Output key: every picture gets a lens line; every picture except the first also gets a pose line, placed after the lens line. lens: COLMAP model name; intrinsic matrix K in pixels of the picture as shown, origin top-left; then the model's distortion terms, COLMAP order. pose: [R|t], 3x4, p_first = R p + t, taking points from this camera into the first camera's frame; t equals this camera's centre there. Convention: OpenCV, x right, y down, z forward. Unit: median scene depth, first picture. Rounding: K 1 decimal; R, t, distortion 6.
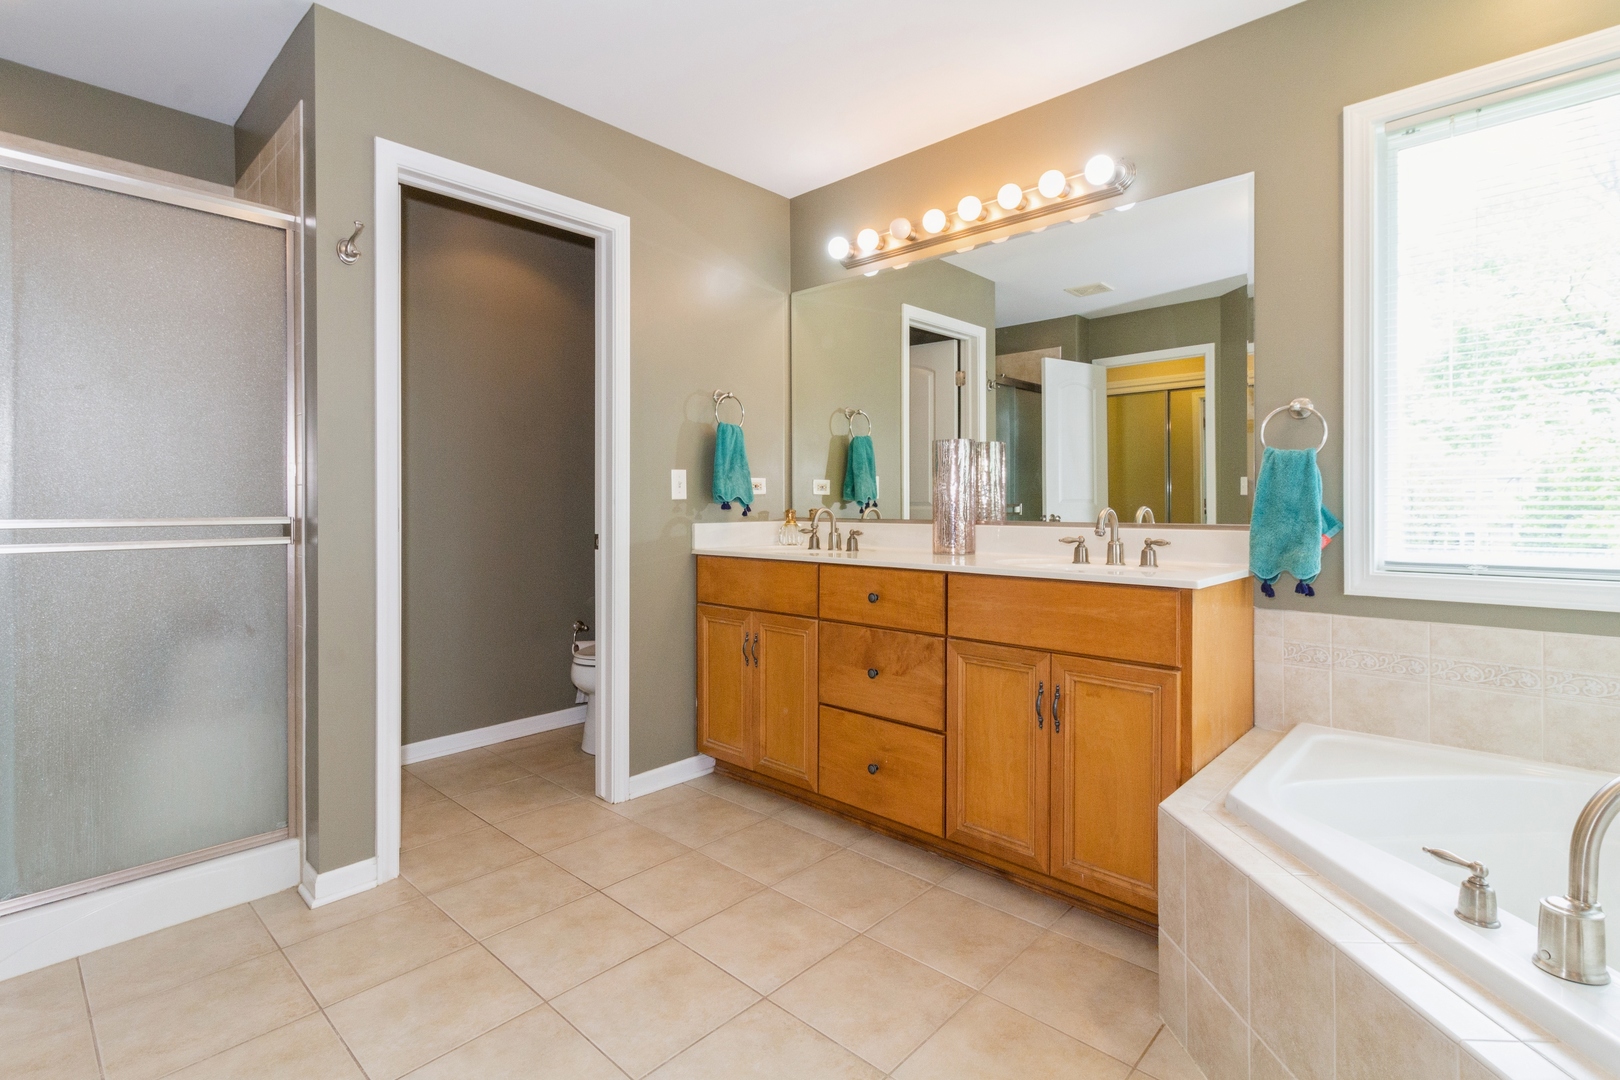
lens RADIAL K [[767.5, 0, 806.5], [0, 767.5, 504.0], [0, 0, 1]] dist [0.003853, 0.000624]
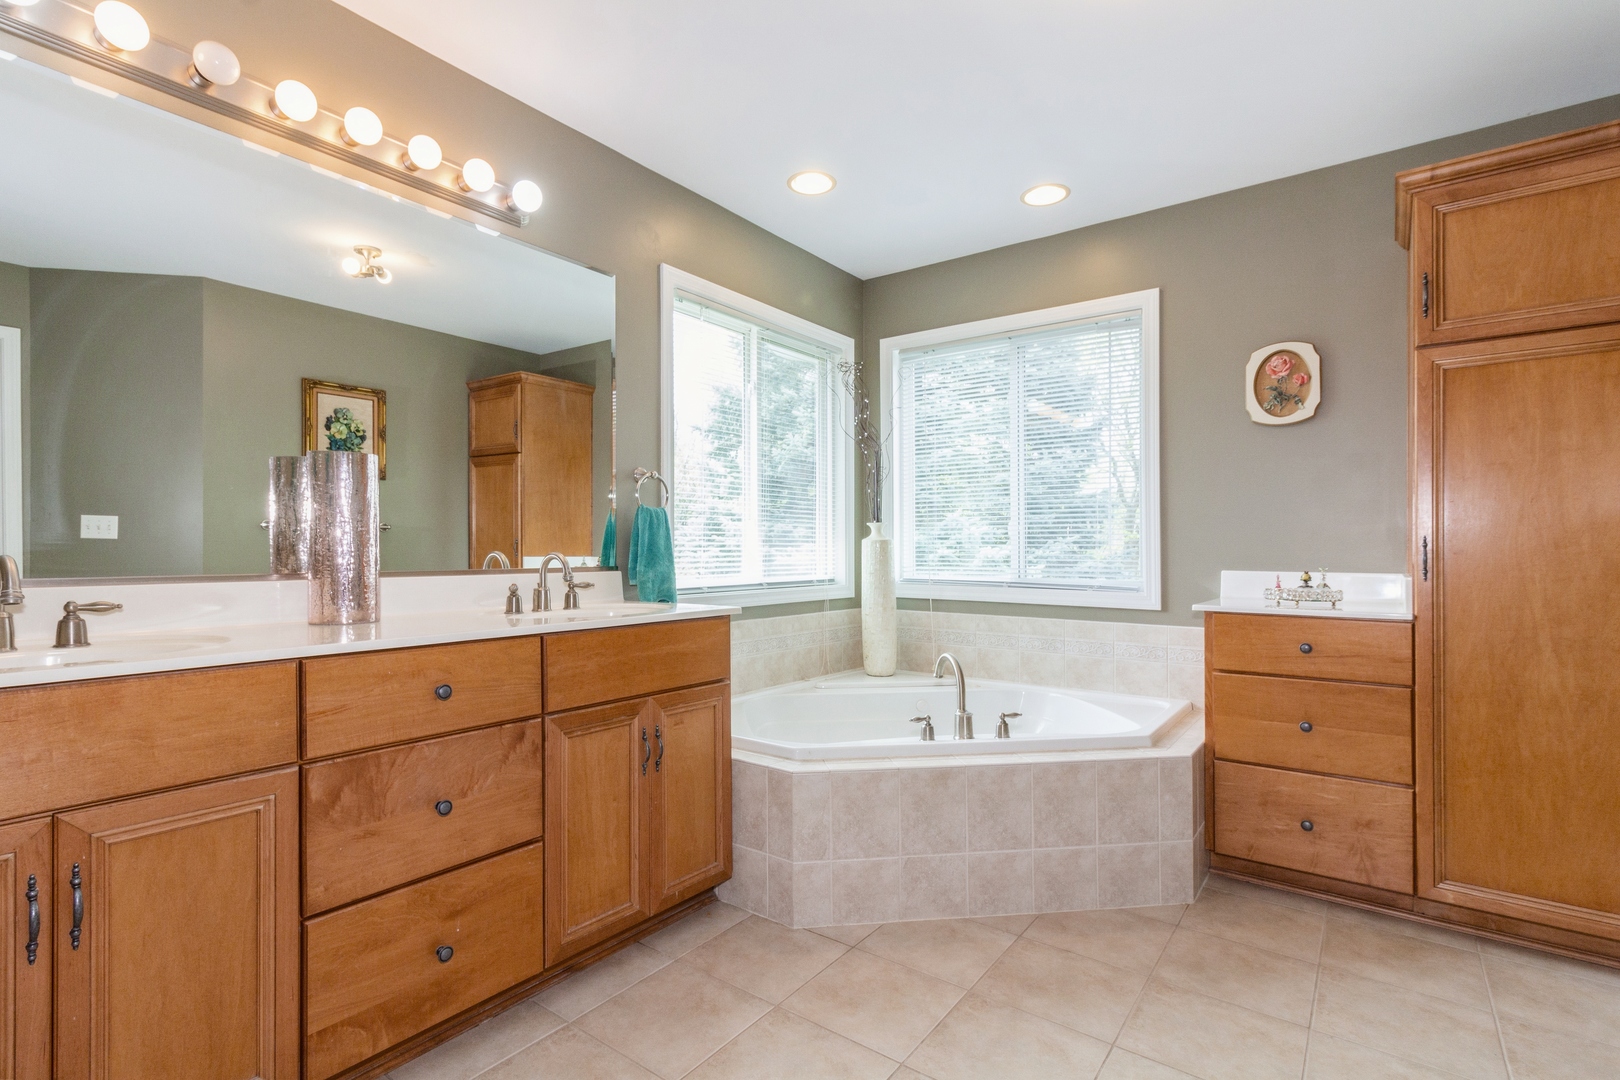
lens RADIAL K [[755.0, 0, 808.5], [0, 755.0, 550.9], [0, 0, 1]] dist [0.001325, 0.000136]
pose [[-0.104374, 0.002194, 0.994536, -0.621168], [0.007225, 0.999973, -0.001448, 0.006464], [-0.994512, 0.007035, -0.104387, 0.805329]]
